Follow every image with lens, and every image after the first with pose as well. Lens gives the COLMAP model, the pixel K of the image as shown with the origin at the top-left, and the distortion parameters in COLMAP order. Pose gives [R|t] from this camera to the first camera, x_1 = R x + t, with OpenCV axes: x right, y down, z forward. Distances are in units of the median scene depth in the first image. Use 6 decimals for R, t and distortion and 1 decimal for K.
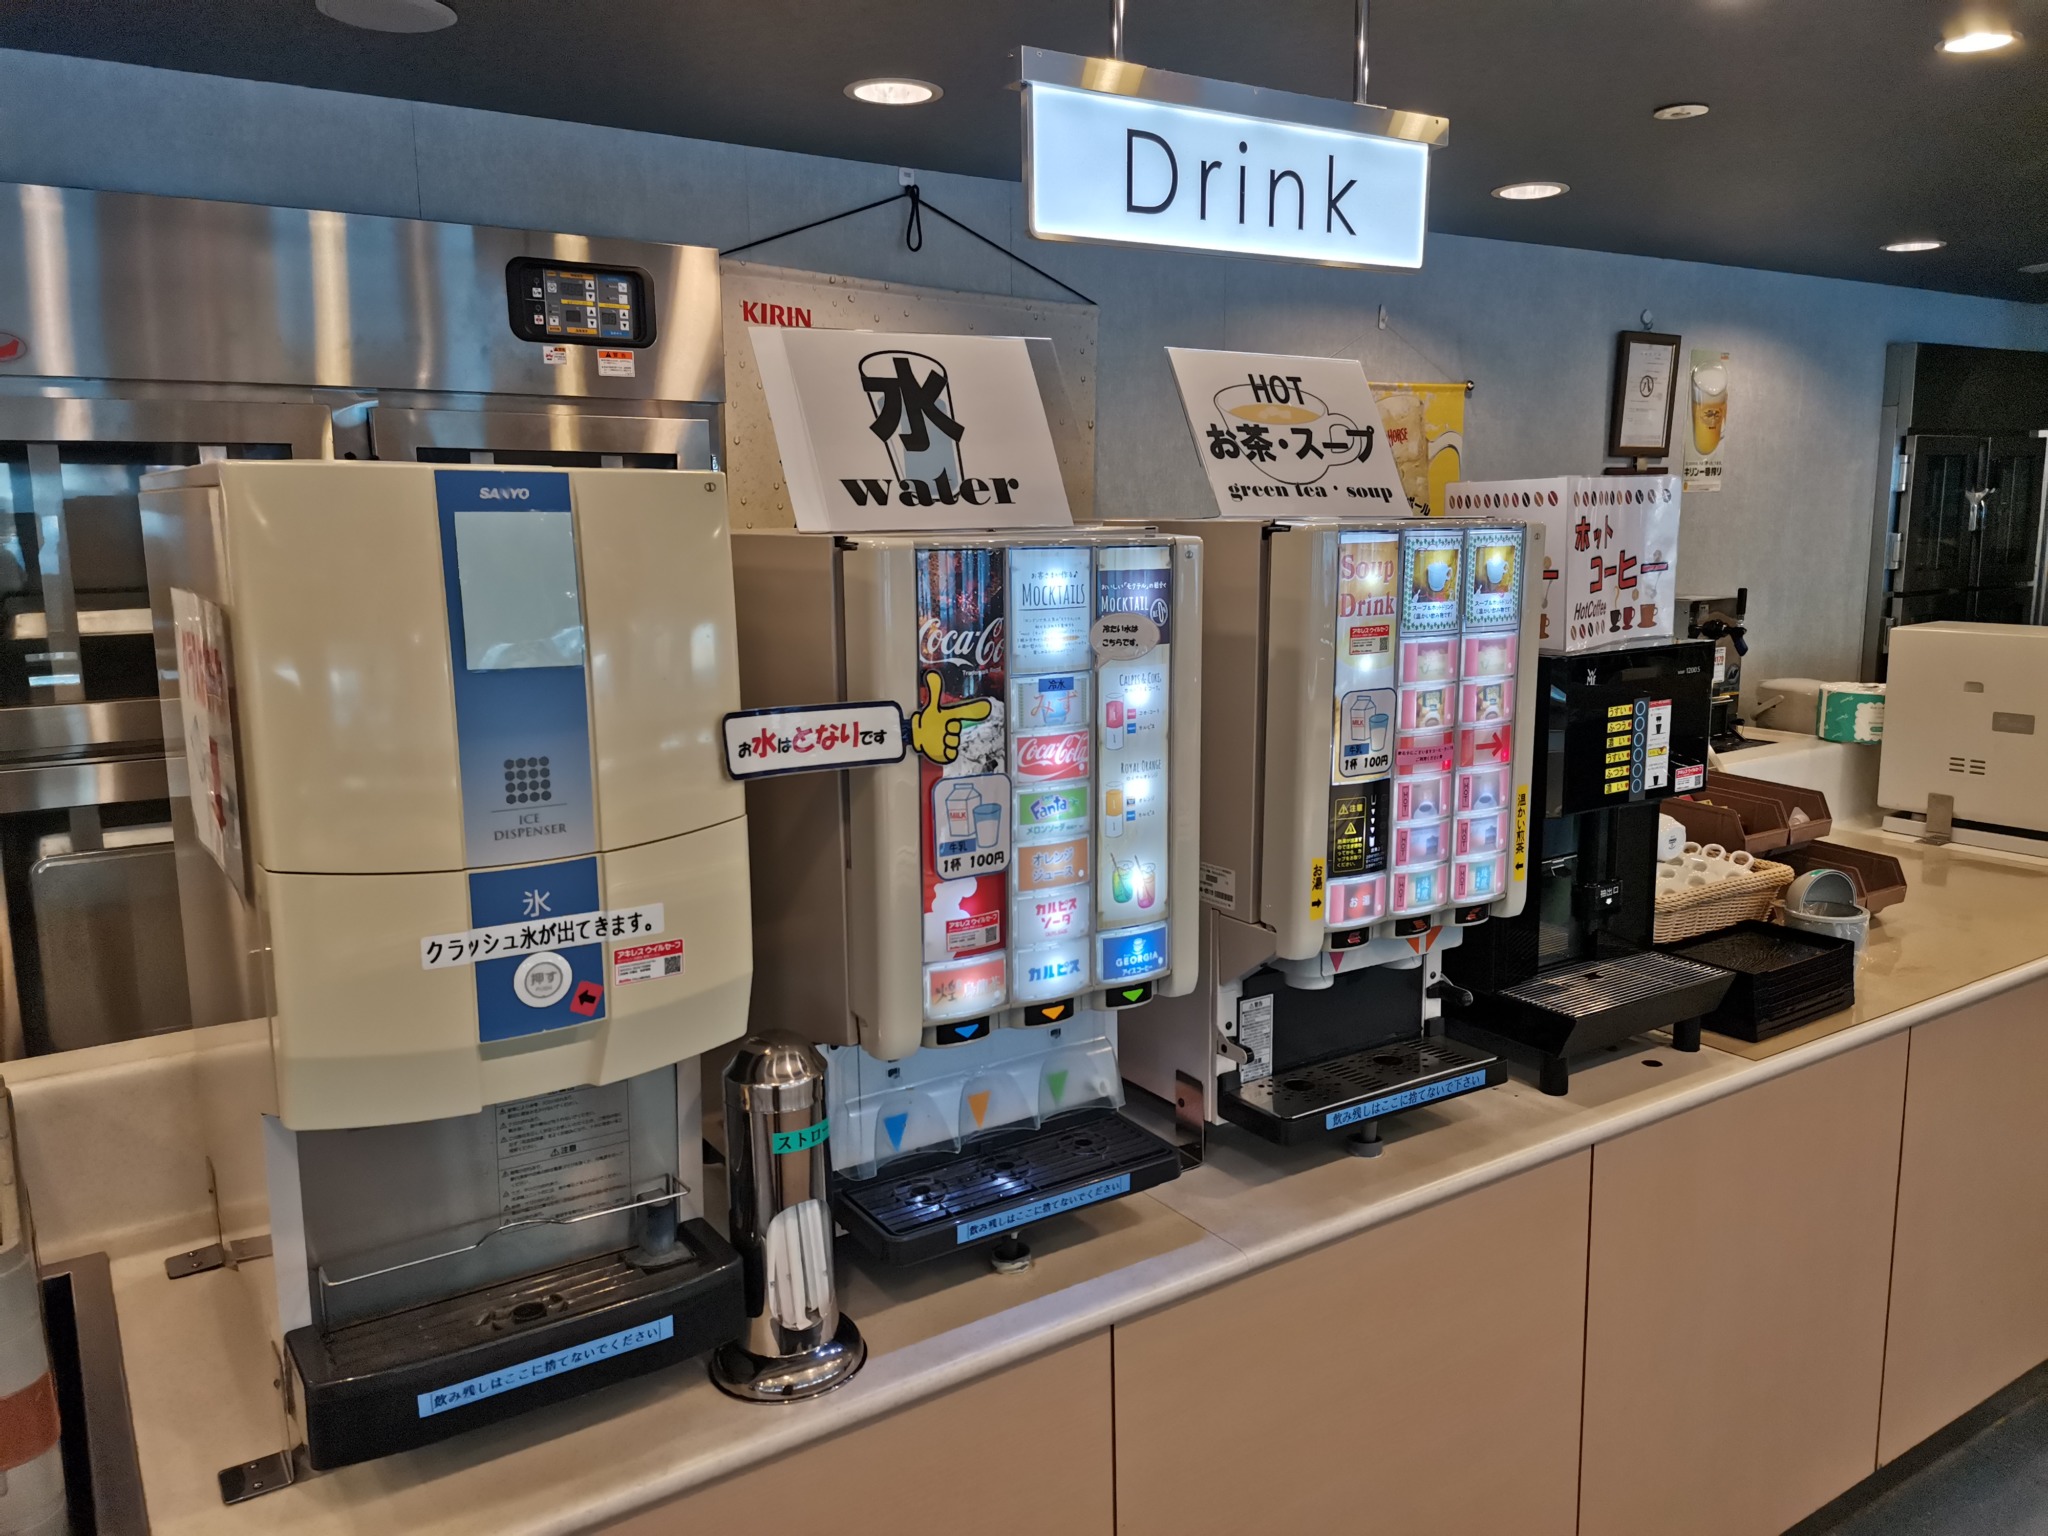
lens RADIAL K [[1540.5, 0, 1024.0], [0, 1540.5, 768.0], [0, 0, 1]] dist [0.009102, 0.001879]
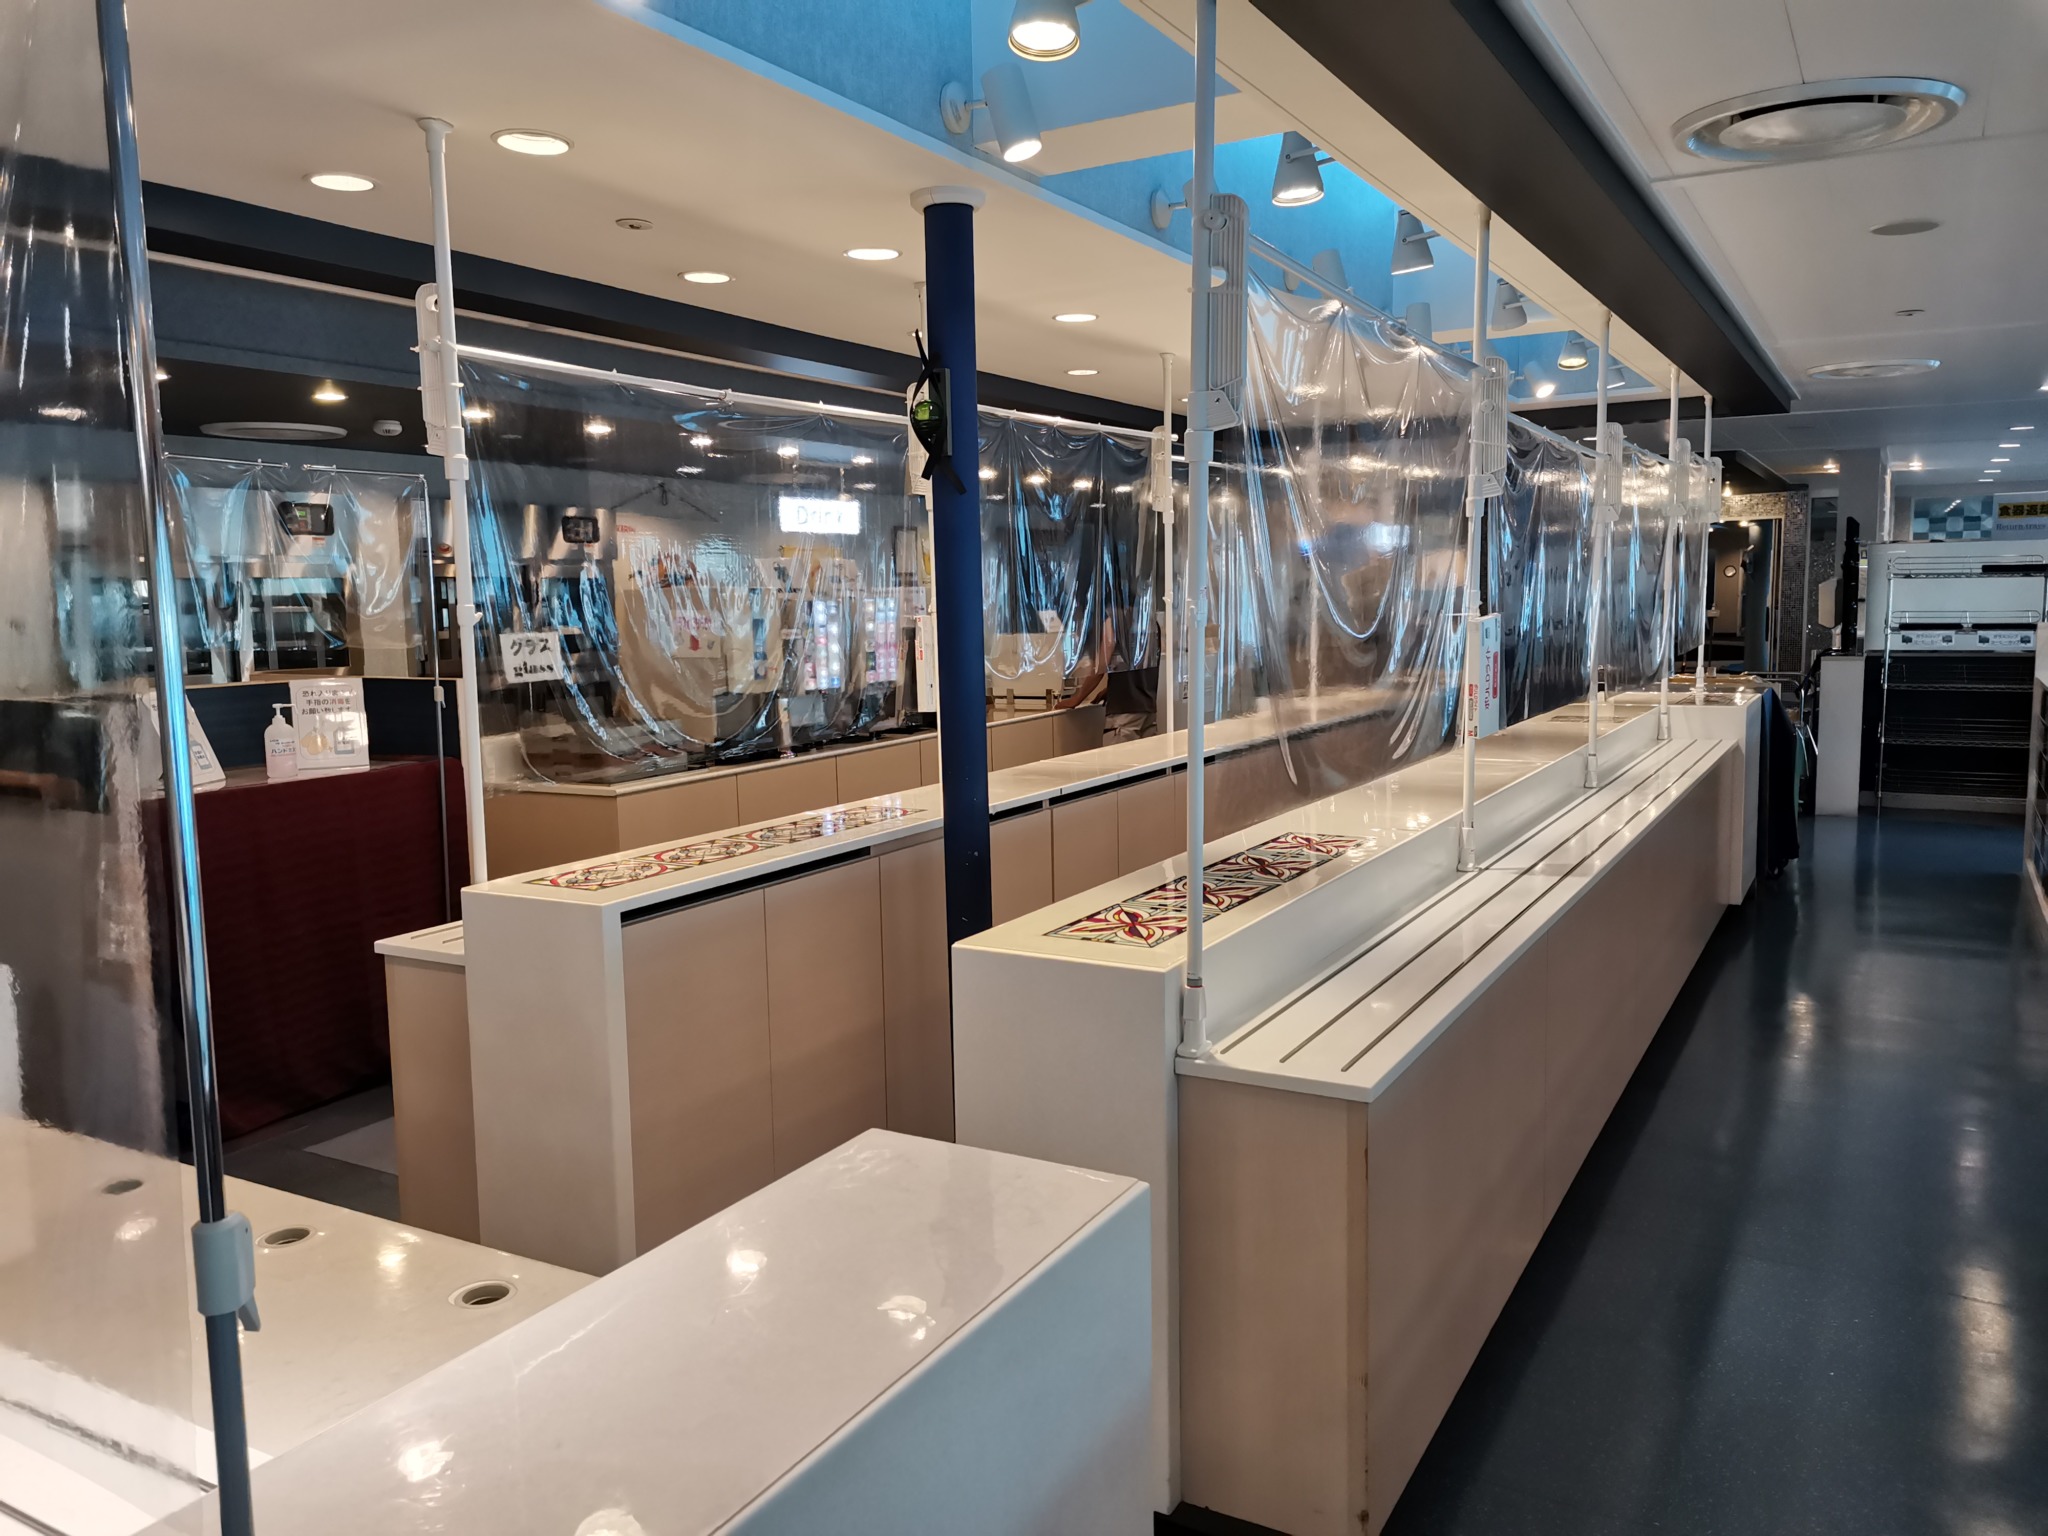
lens RADIAL K [[1540.5, 0, 1024.0], [0, 1540.5, 768.0], [0, 0, 1]] dist [0.009102, 0.001879]
pose [[0.891203, -0.059144, 0.449733, -1.499419], [0.087341, 0.995285, -0.042188, 0.603255], [-0.445117, 0.076878, 0.892166, -3.380452]]
